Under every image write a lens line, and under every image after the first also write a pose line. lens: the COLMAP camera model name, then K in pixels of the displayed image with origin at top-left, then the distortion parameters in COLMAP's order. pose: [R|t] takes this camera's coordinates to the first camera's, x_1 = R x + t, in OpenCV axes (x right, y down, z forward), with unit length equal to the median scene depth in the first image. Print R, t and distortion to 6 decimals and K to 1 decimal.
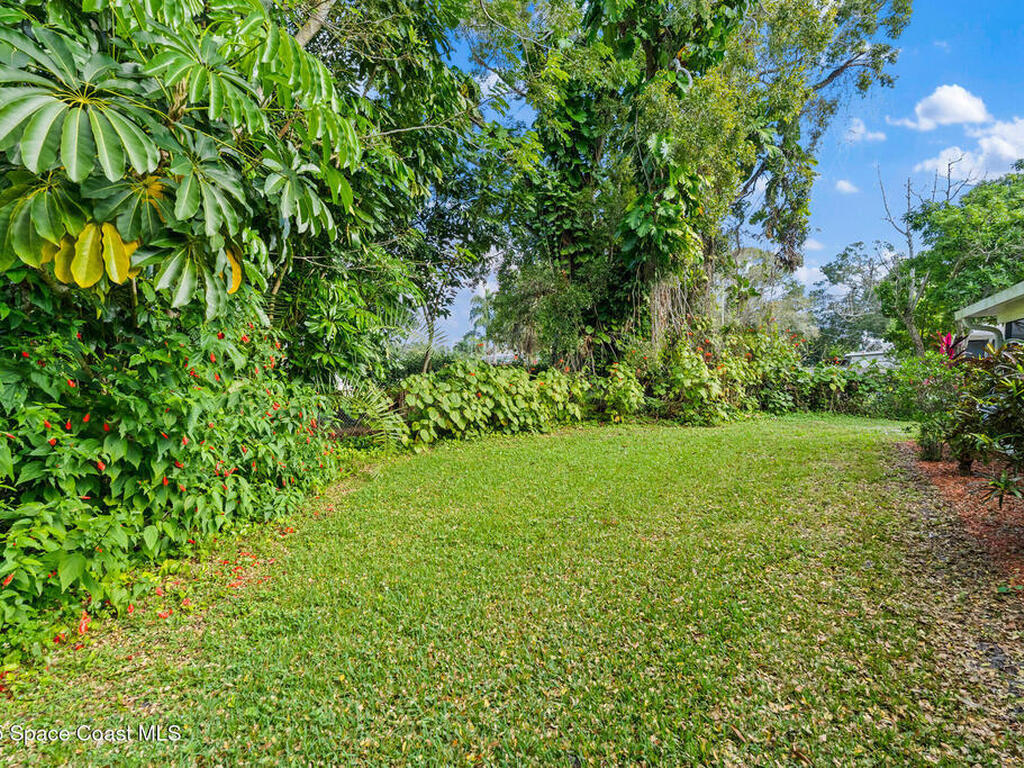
lens RADIAL K [[502.4, 0, 512.8], [0, 502.4, 378.7], [0, 0, 1]] dist [-0.002087, 0.000621]
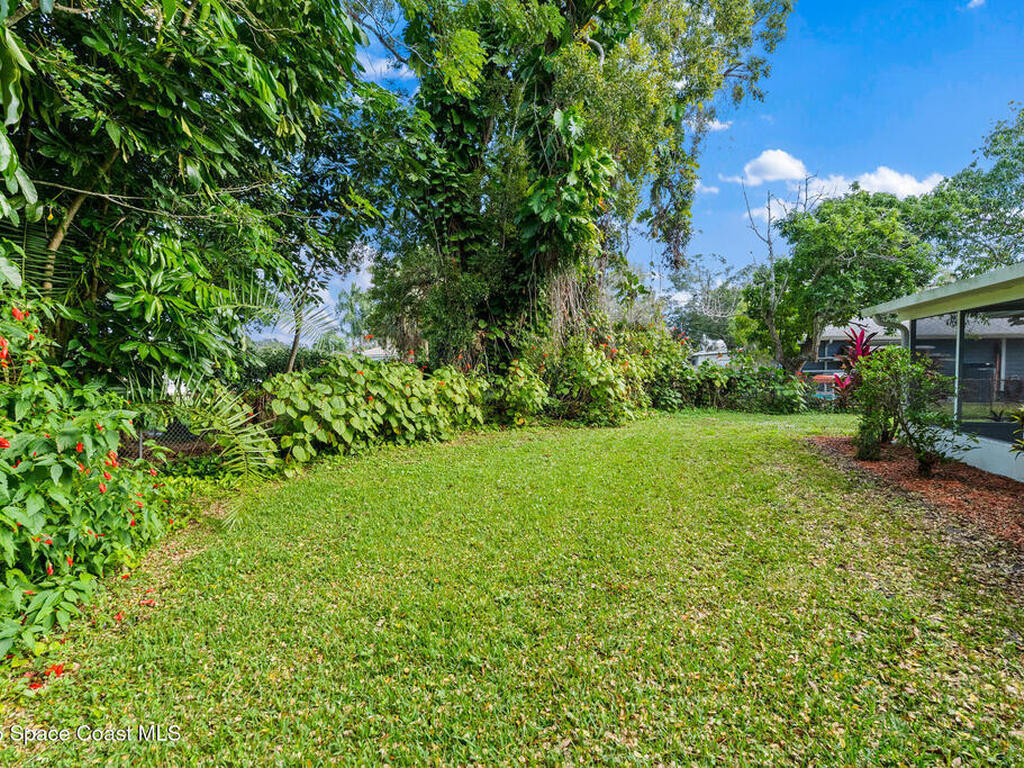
lens RADIAL K [[502.4, 0, 512.8], [0, 502.4, 378.7], [0, 0, 1]] dist [-0.002087, 0.000621]
pose [[0.966531, -0.007566, 0.256439, -0.040169], [0.006927, 0.999970, 0.003397, -0.000327], [-0.256457, -0.001507, 0.966554, 0.130210]]
